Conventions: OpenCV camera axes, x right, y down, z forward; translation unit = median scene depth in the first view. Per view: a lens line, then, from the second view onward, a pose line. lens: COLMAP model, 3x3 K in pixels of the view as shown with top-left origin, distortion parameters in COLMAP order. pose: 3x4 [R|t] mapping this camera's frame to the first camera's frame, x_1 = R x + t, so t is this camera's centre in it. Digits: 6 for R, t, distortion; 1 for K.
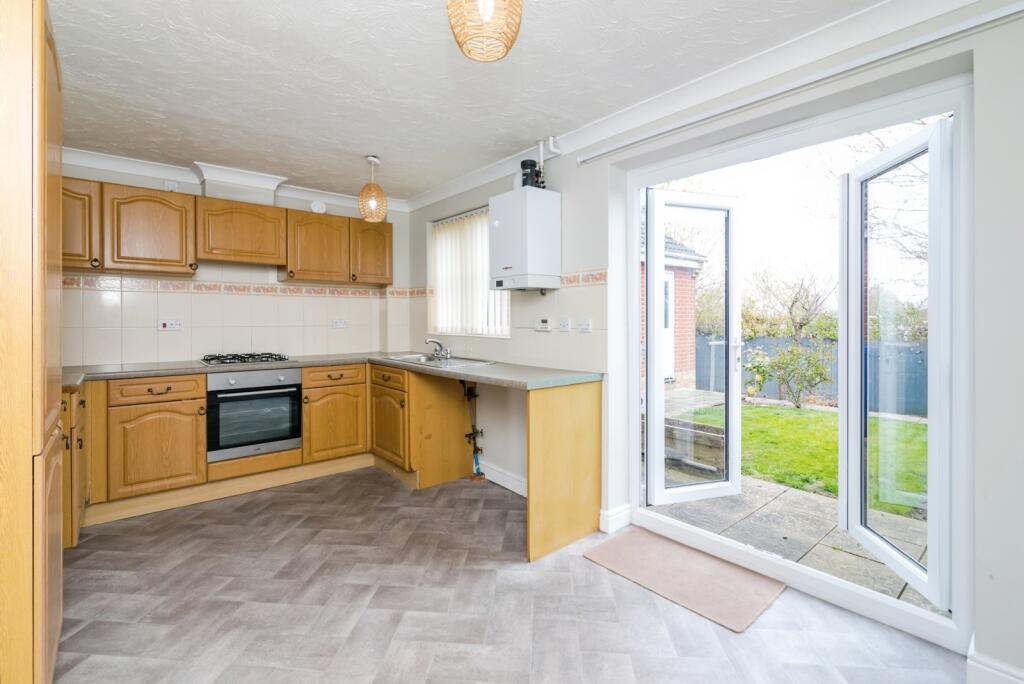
lens RADIAL K [[466.5, 0, 504.2], [0, 466.5, 320.6], [0, 0, 1]] dist [-0.000324, 0.000058]
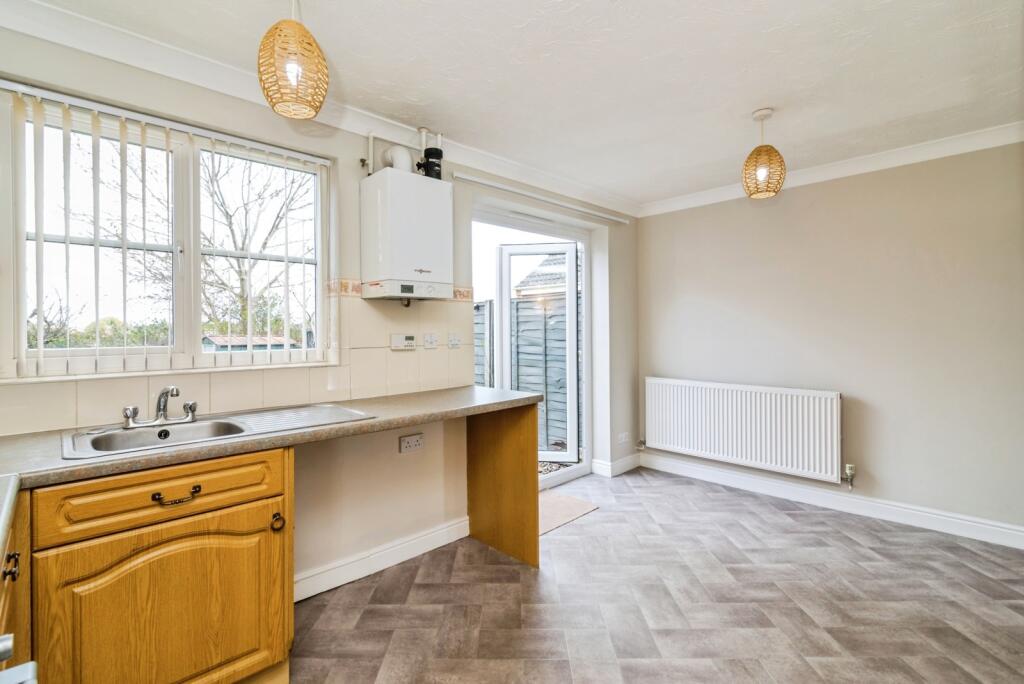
lens RADIAL K [[463.1, 0, 512.0], [0, 463.1, 342.0], [0, 0, 1]] dist [0.019193, -0.000001]
pose [[-0.071872, -0.022307, 0.997164, -1.240689], [0.010879, 0.999673, 0.023147, -0.015545], [-0.997355, 0.012512, -0.071606, 1.442453]]
